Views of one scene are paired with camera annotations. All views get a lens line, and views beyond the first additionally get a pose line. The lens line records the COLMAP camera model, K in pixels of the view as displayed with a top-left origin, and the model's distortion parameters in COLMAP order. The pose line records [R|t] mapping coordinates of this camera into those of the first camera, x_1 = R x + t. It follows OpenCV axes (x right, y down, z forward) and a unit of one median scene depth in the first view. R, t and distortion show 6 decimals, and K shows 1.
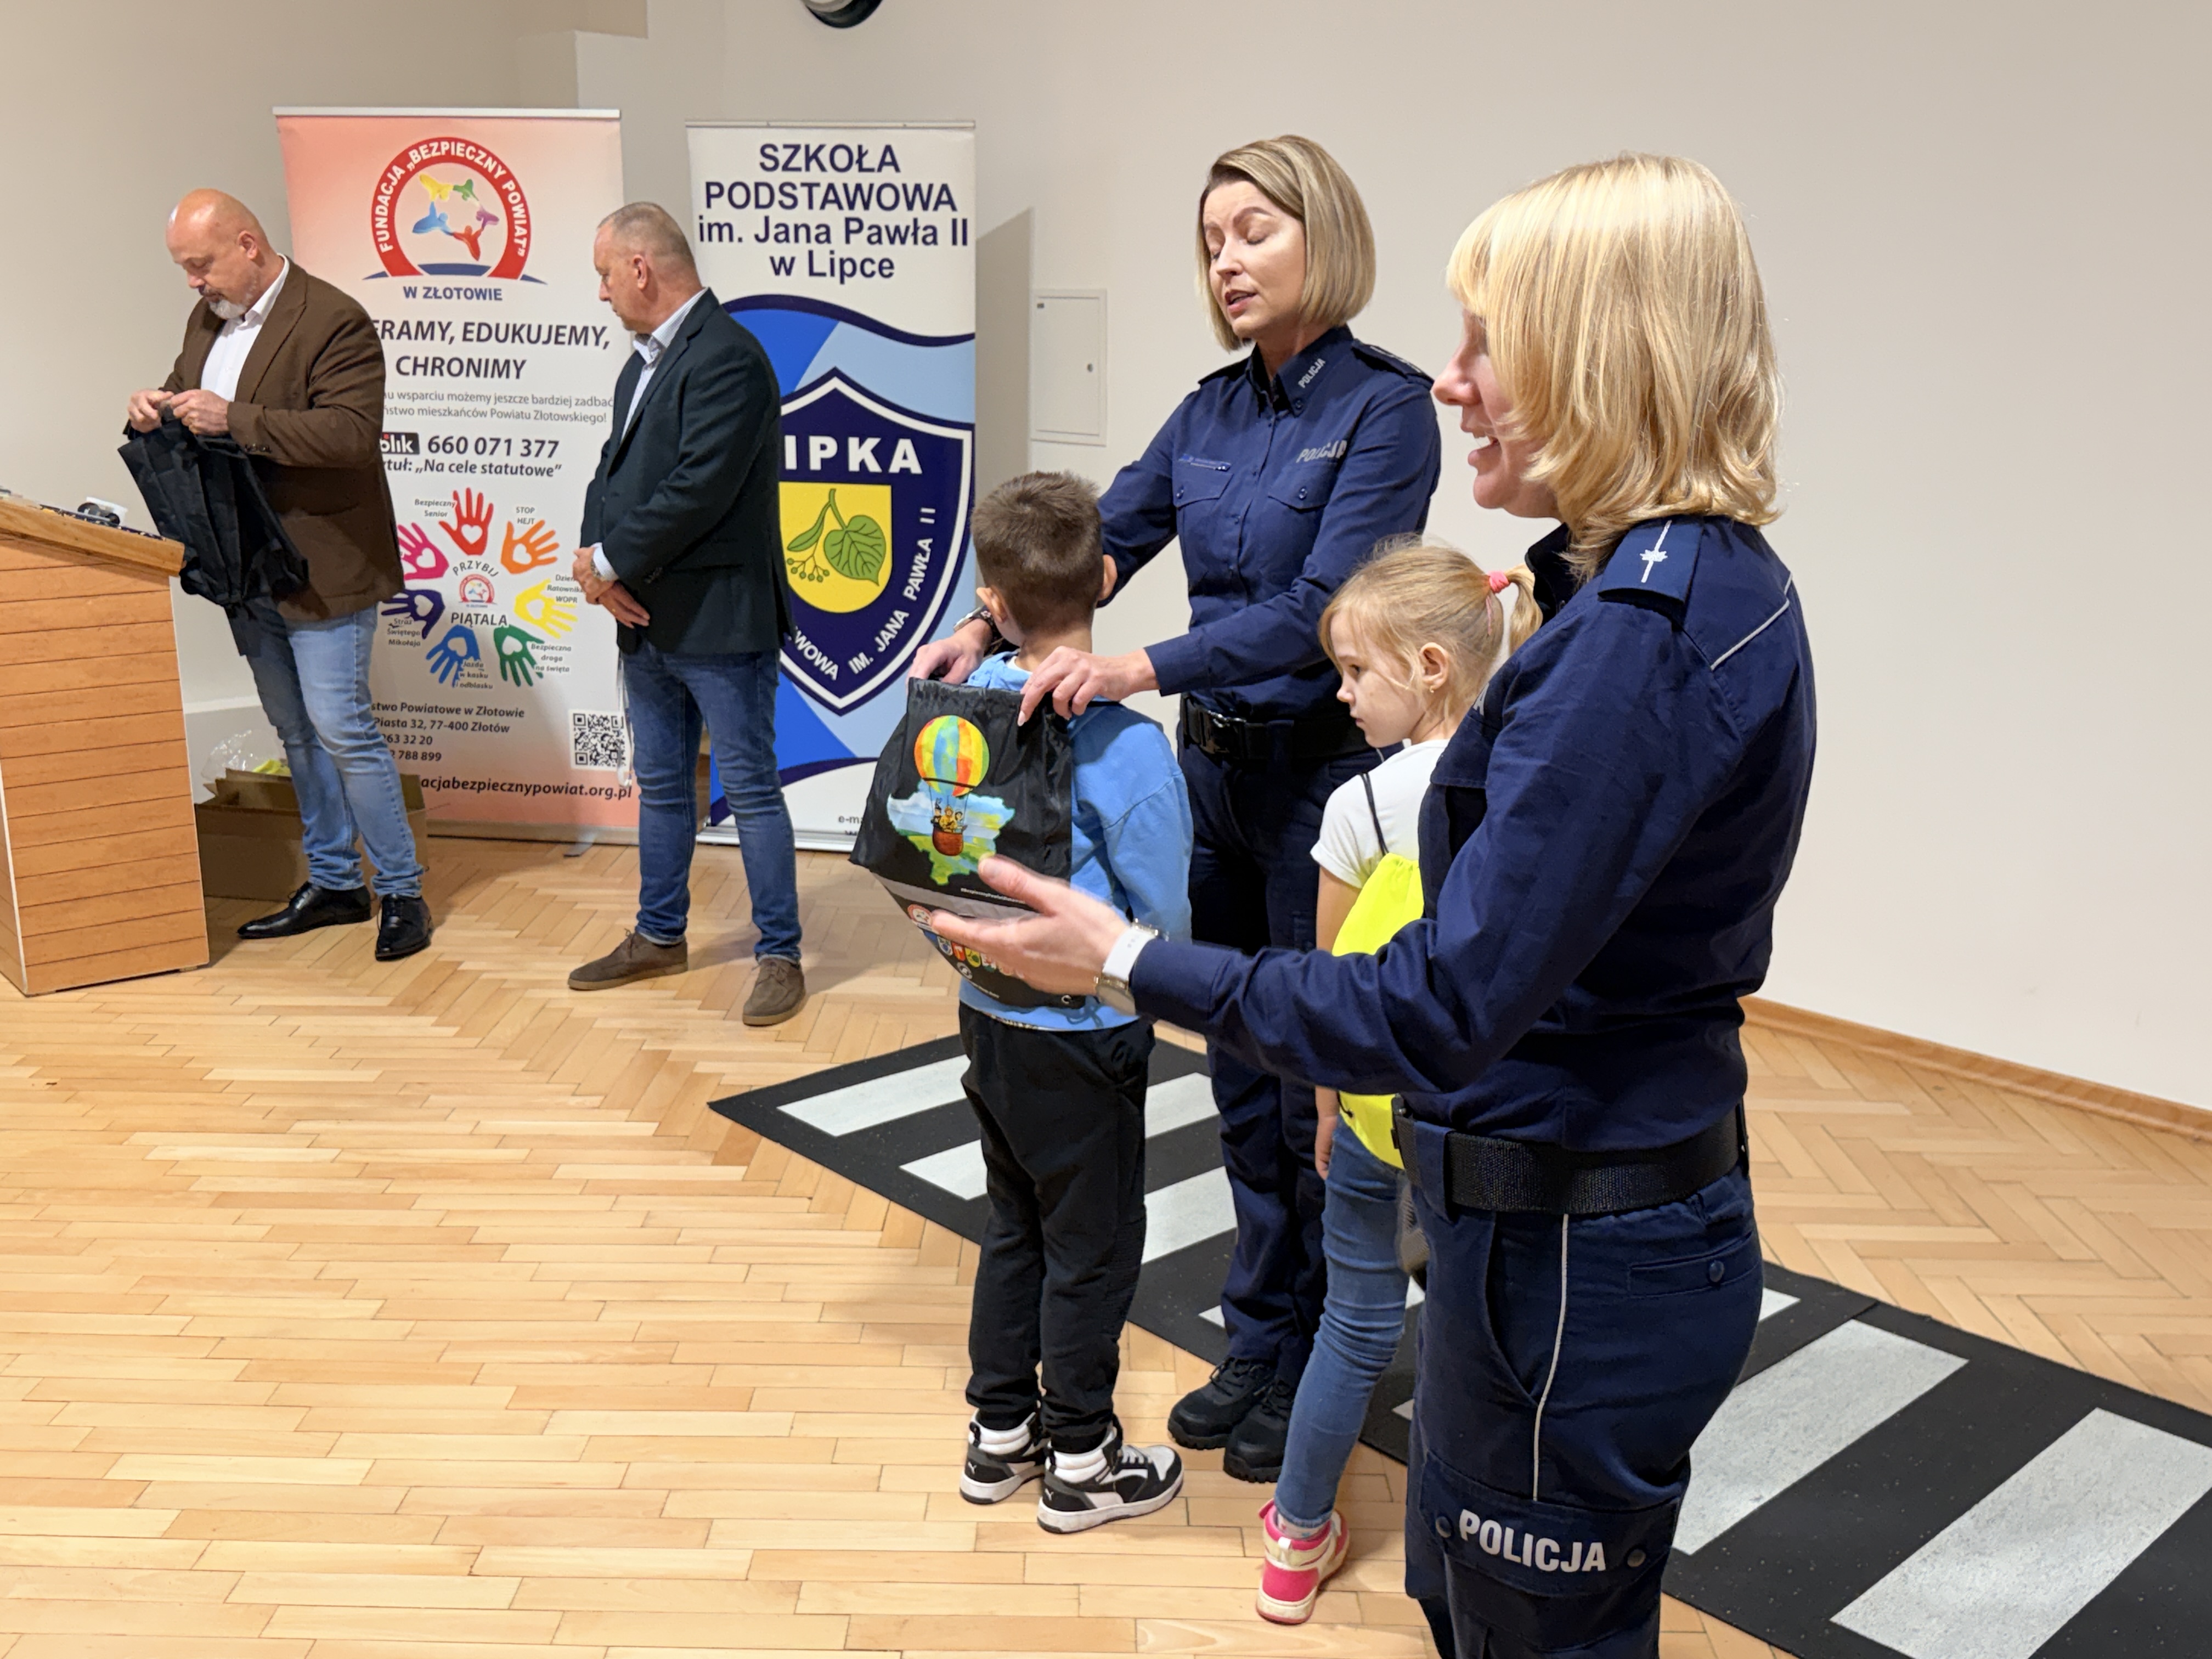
lens RADIAL K [[2118.0, 0, 1088.7], [0, 2118.0, 837.5], [0, 0, 1]] dist [0.233114, -0.596110]
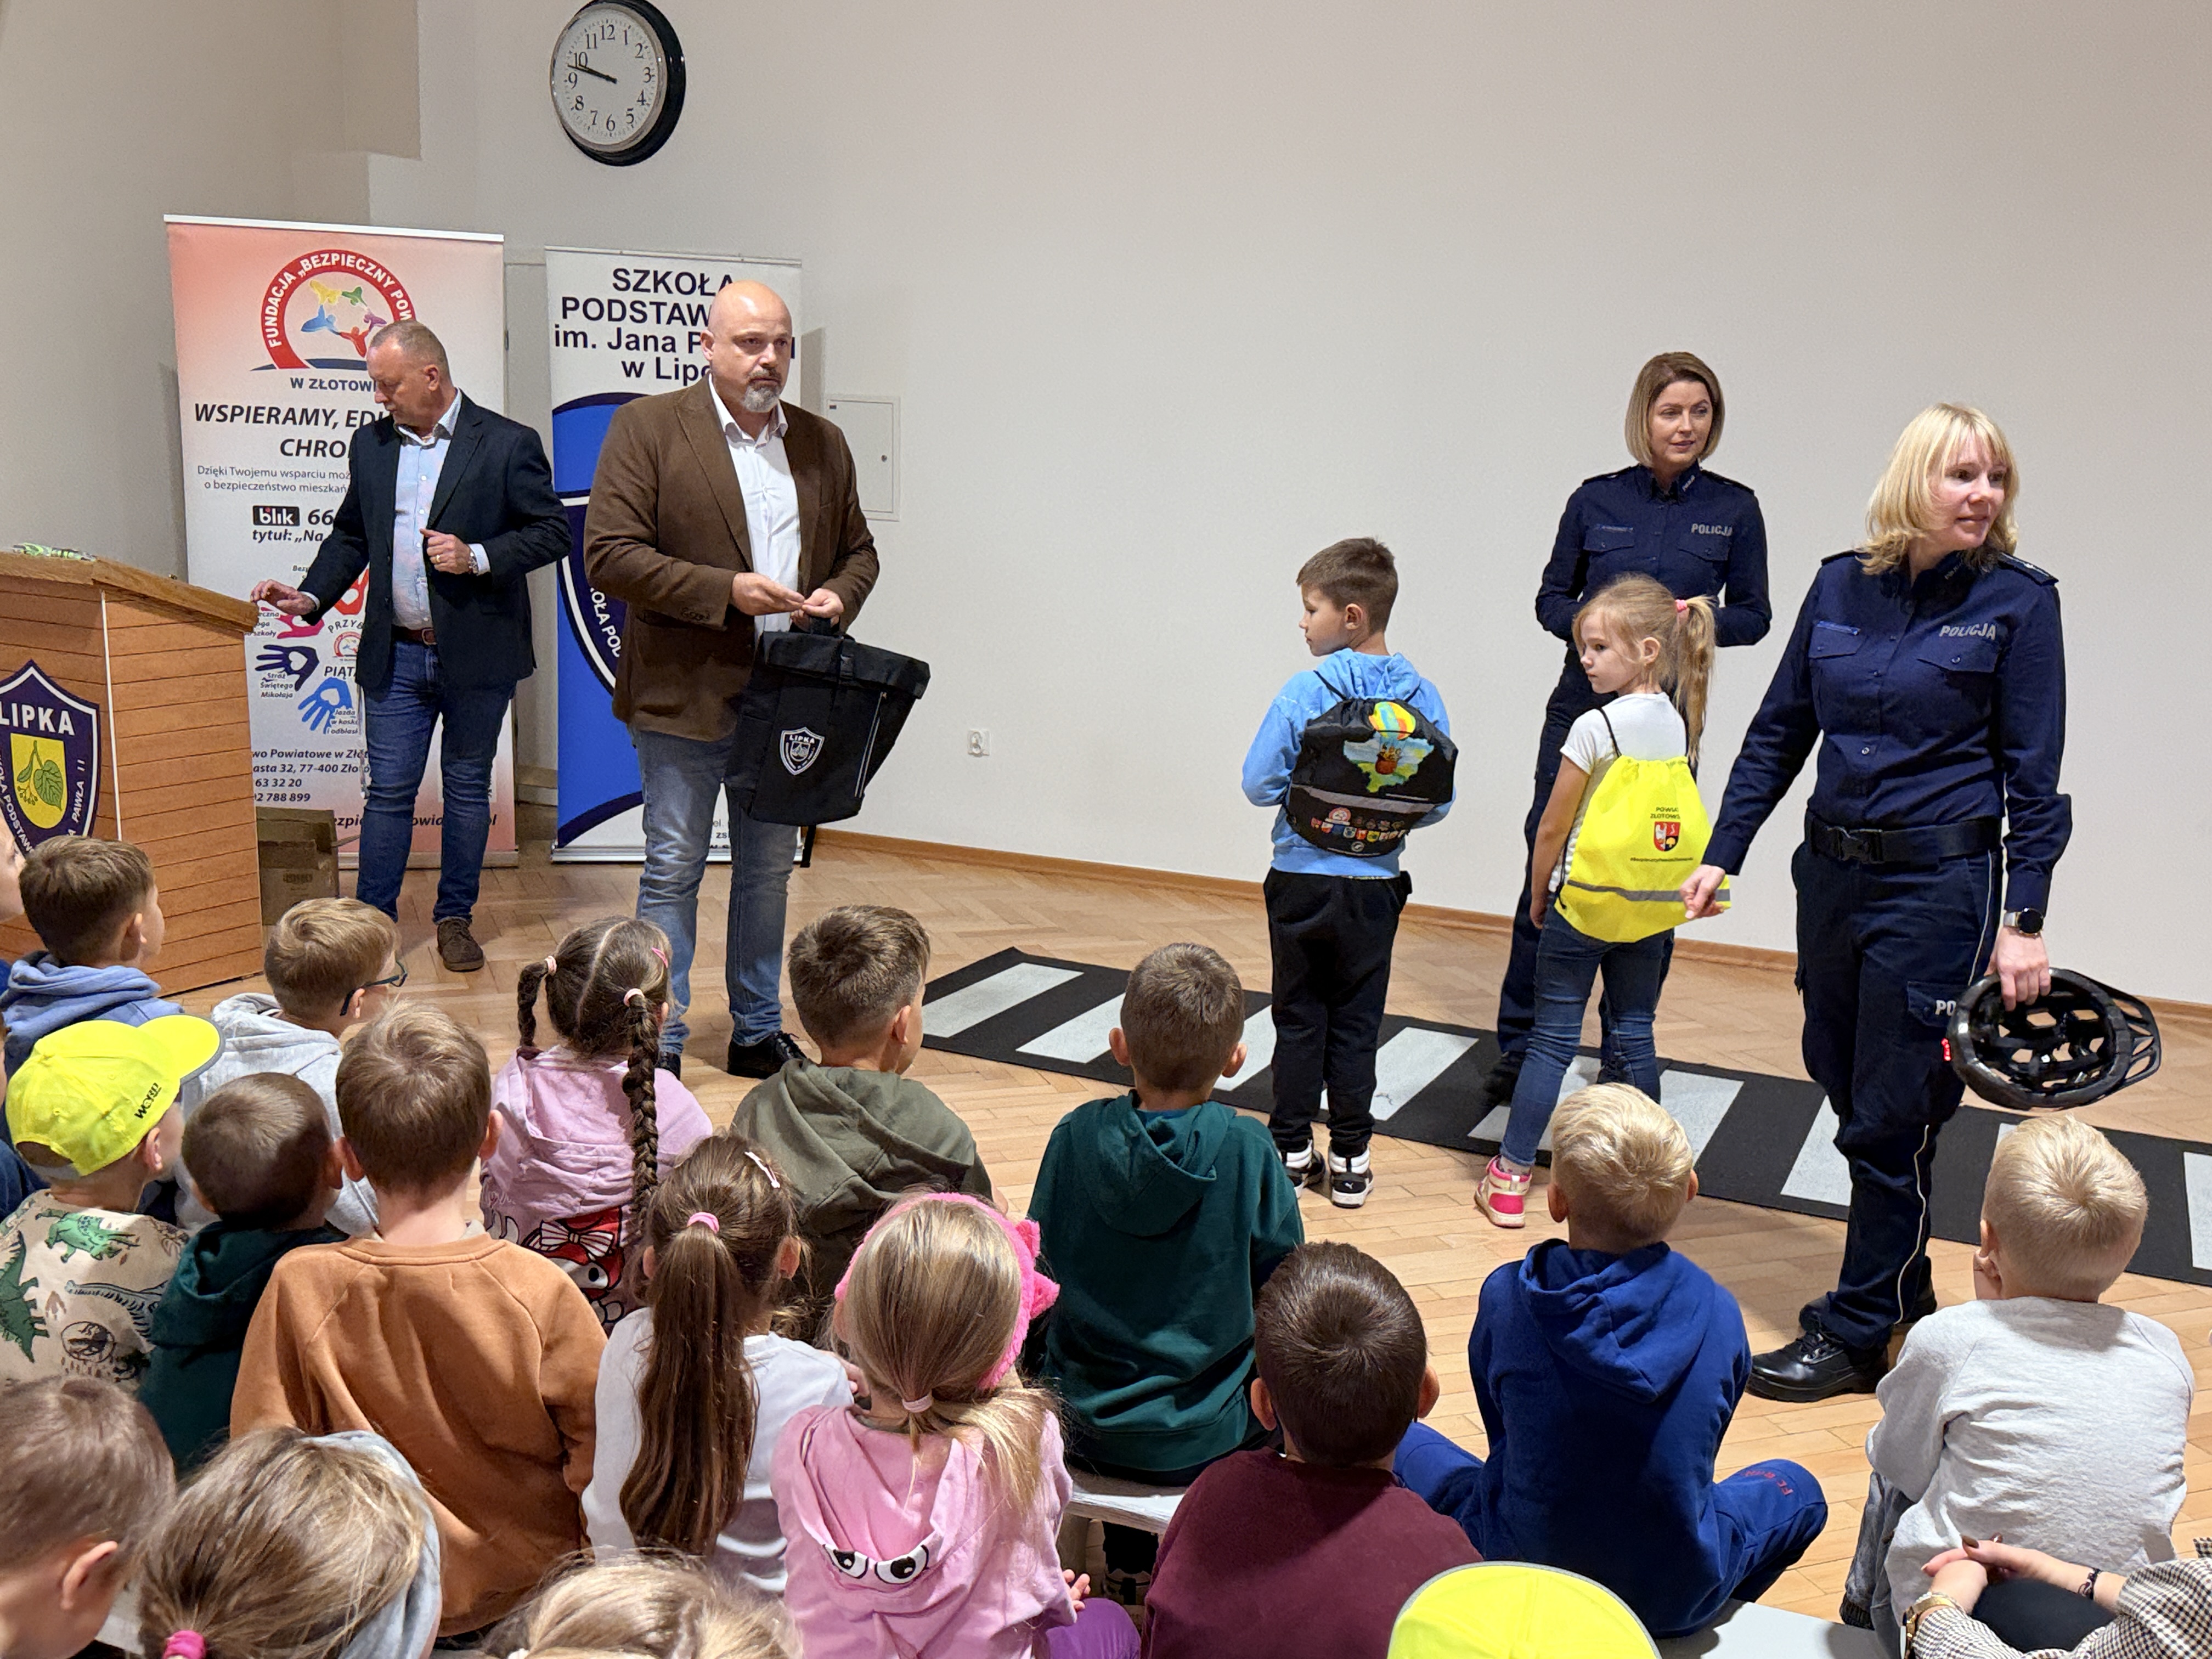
lens RADIAL K [[2136.0, 0, 1119.7], [0, 2136.0, 836.1], [0, 0, 1]] dist [0.231177, -0.570503]
pose [[0.929702, -0.049794, 0.364932, -0.343483], [0.061908, 0.997849, -0.021562, 0.034250], [-0.363073, 0.042639, 0.930784, -0.203649]]
